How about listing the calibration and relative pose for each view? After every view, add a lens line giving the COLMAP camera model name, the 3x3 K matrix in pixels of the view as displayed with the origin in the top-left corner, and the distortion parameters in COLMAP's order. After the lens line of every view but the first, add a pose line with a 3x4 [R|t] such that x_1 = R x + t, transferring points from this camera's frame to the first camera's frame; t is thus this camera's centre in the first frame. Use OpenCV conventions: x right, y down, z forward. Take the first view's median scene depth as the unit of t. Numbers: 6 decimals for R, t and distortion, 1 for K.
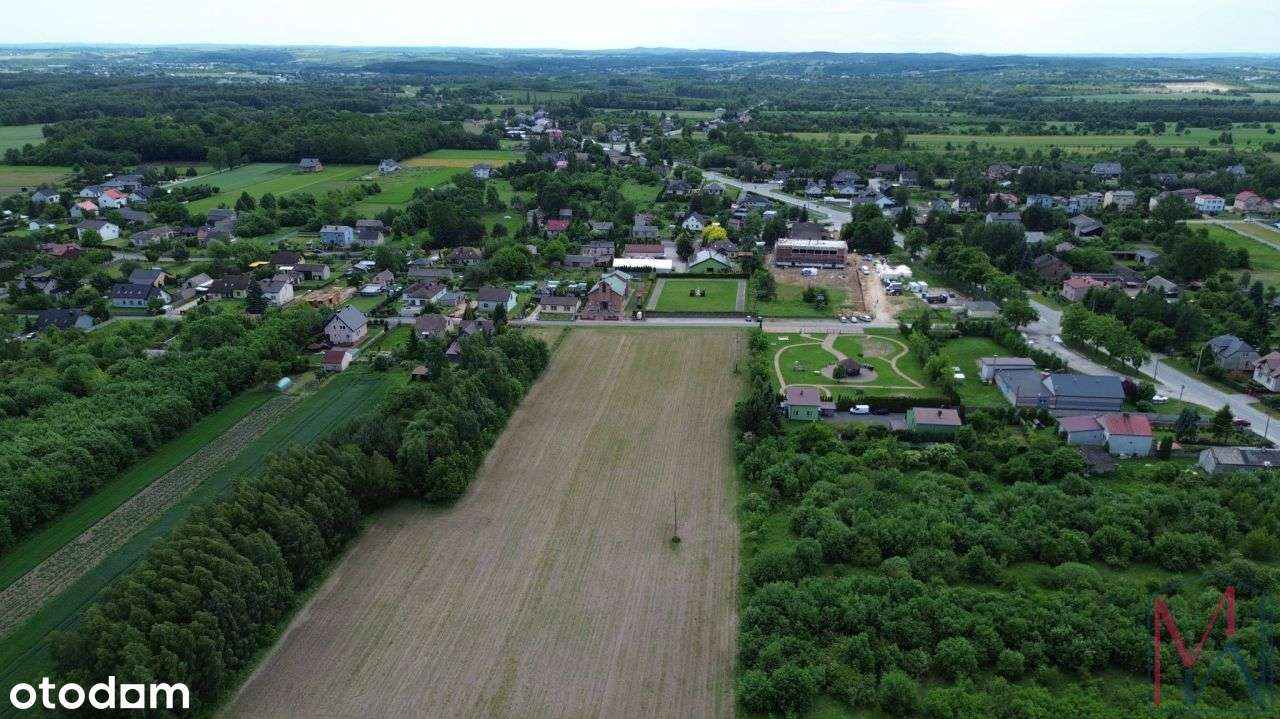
lens RADIAL K [[903.4, 0, 640.0], [0, 903.4, 359.5], [0, 0, 1]] dist [0.082914, -0.085216]
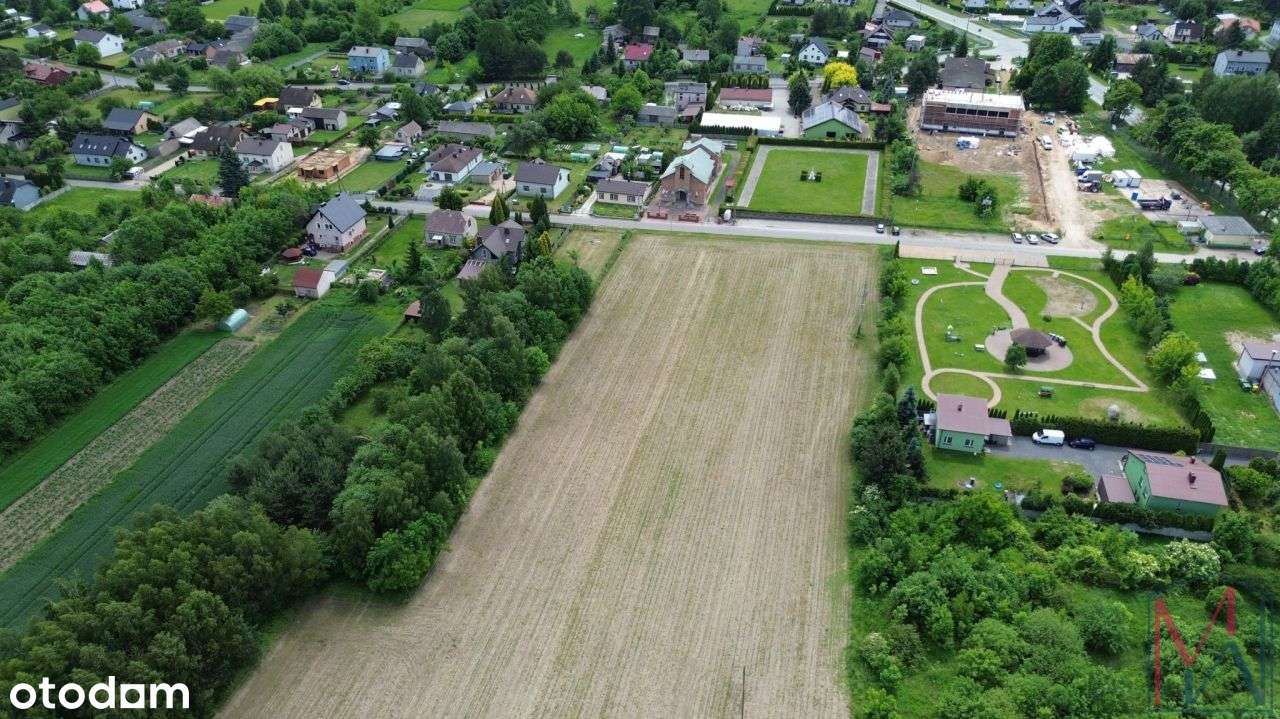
lens RADIAL K [[907.5, 0, 640.0], [0, 907.5, 359.5], [0, 0, 1]] dist [0.058146, -0.043219]
pose [[0.992958, 0.062516, -0.100629, 0.010902], [-0.038266, 0.973148, 0.226978, -0.107641], [0.112117, -0.221529, 0.968687, 0.269763]]
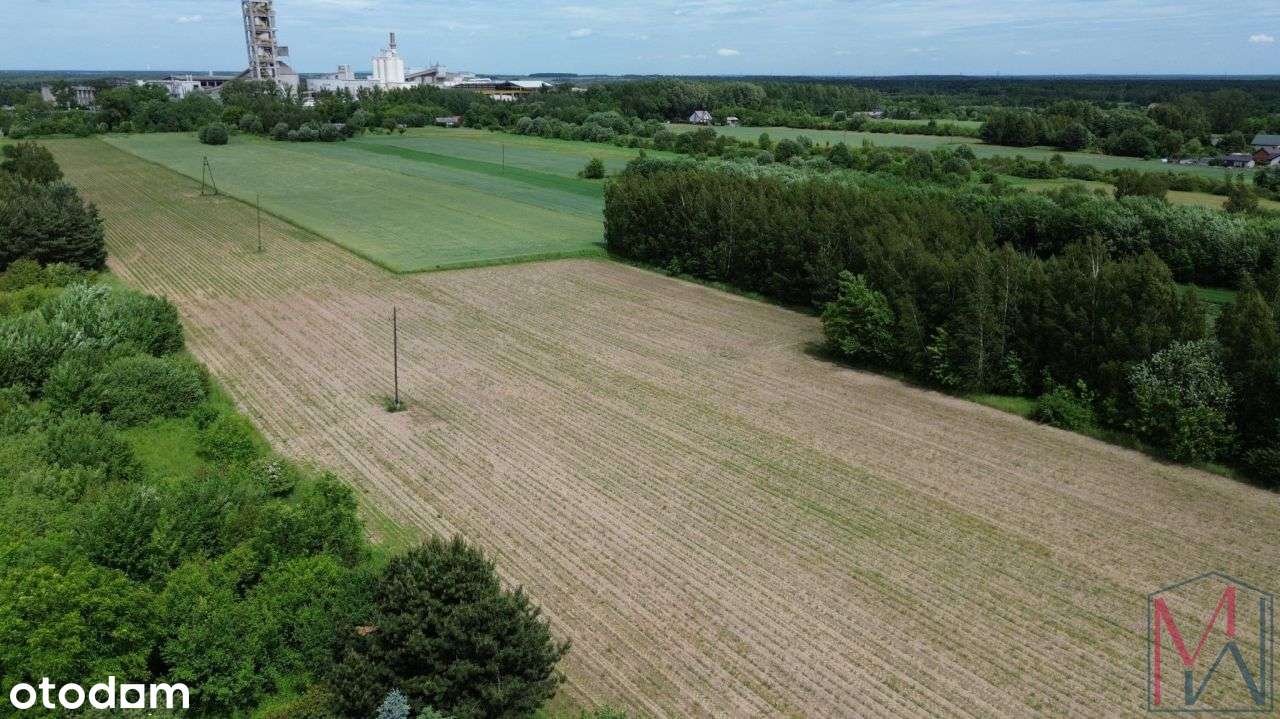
lens RADIAL K [[903.4, 0, 640.0], [0, 903.4, 359.5], [0, 0, 1]] dist [0.082914, -0.085216]
pose [[-0.737837, 0.190776, -0.647457, 0.154144], [-0.227117, 0.833124, 0.504304, -0.061364], [0.635621, 0.519143, -0.571382, 0.811537]]
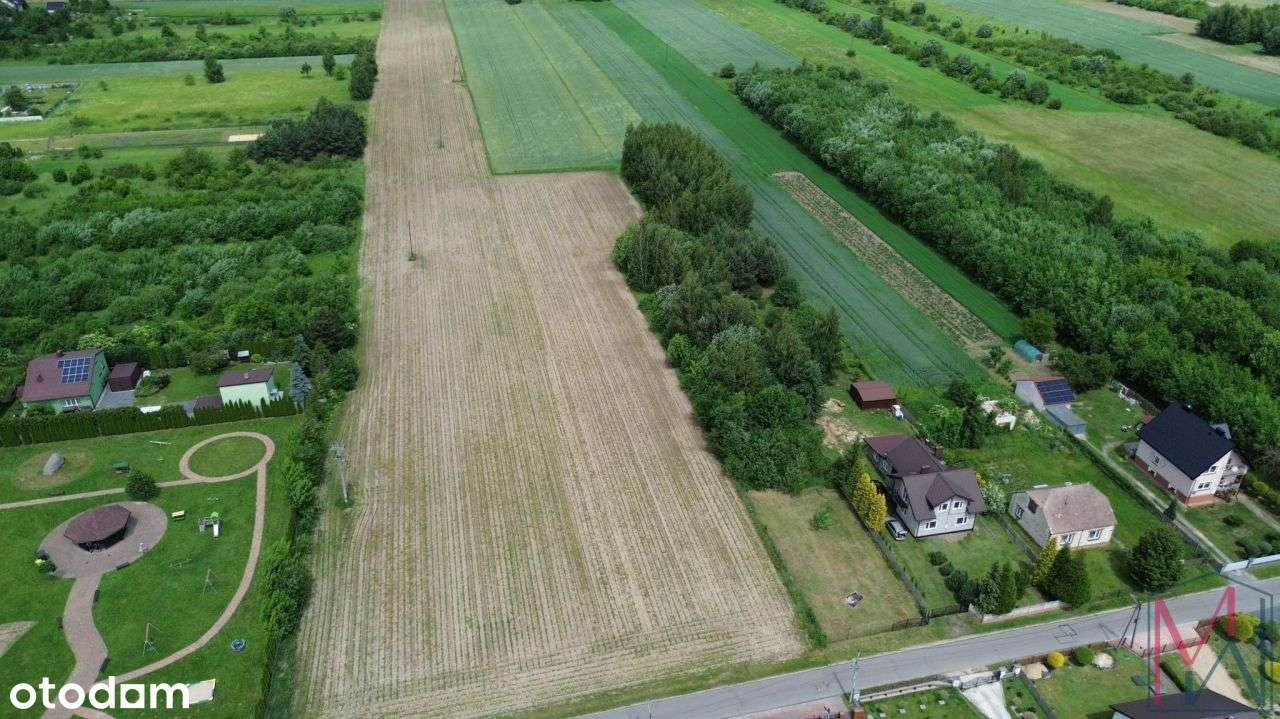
lens RADIAL K [[903.4, 0, 640.0], [0, 903.4, 359.5], [0, 0, 1]] dist [0.082914, -0.085216]
pose [[-0.941557, 0.158893, -0.297023, 0.082026], [-0.117279, 0.671964, 0.731239, -0.386008], [0.315778, 0.723338, -0.614058, 1.169205]]
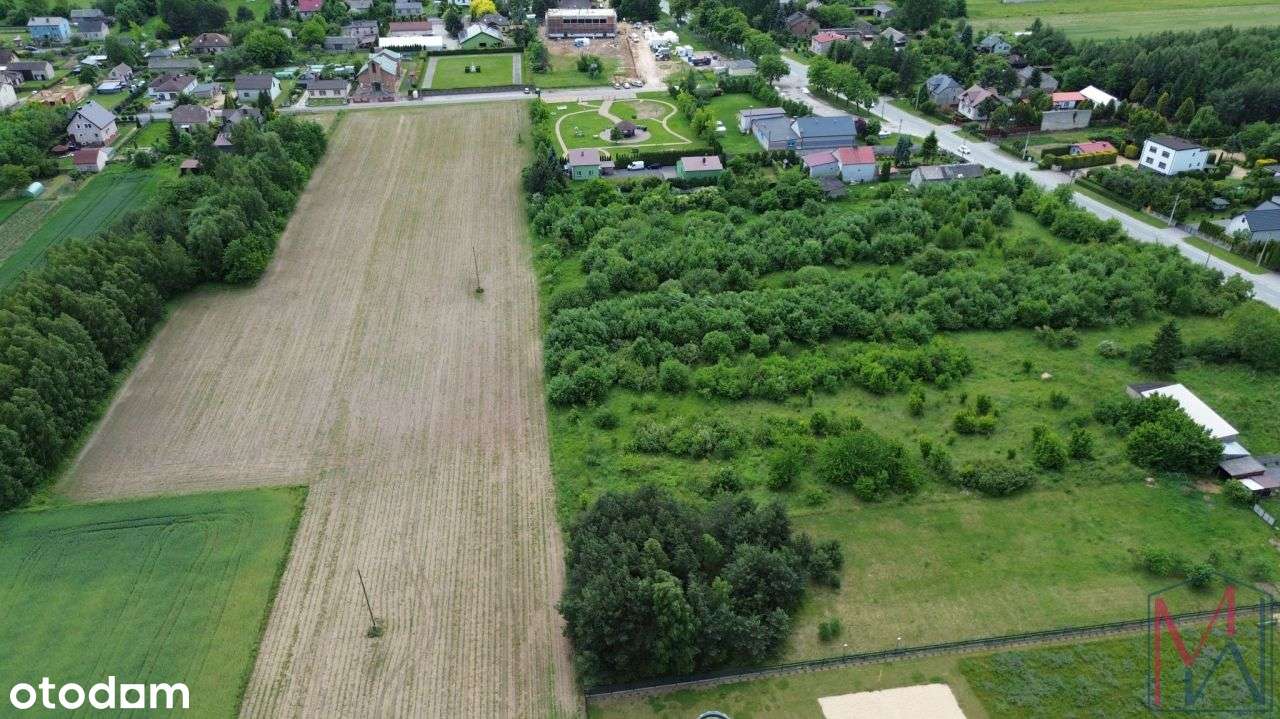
lens RADIAL K [[903.4, 0, 640.0], [0, 903.4, 359.5], [0, 0, 1]] dist [0.082914, -0.085216]
pose [[0.970337, -0.127379, 0.205476, -0.004787], [0.079839, 0.971089, 0.224970, 0.029042], [-0.228192, -0.201892, 0.952454, -0.065891]]
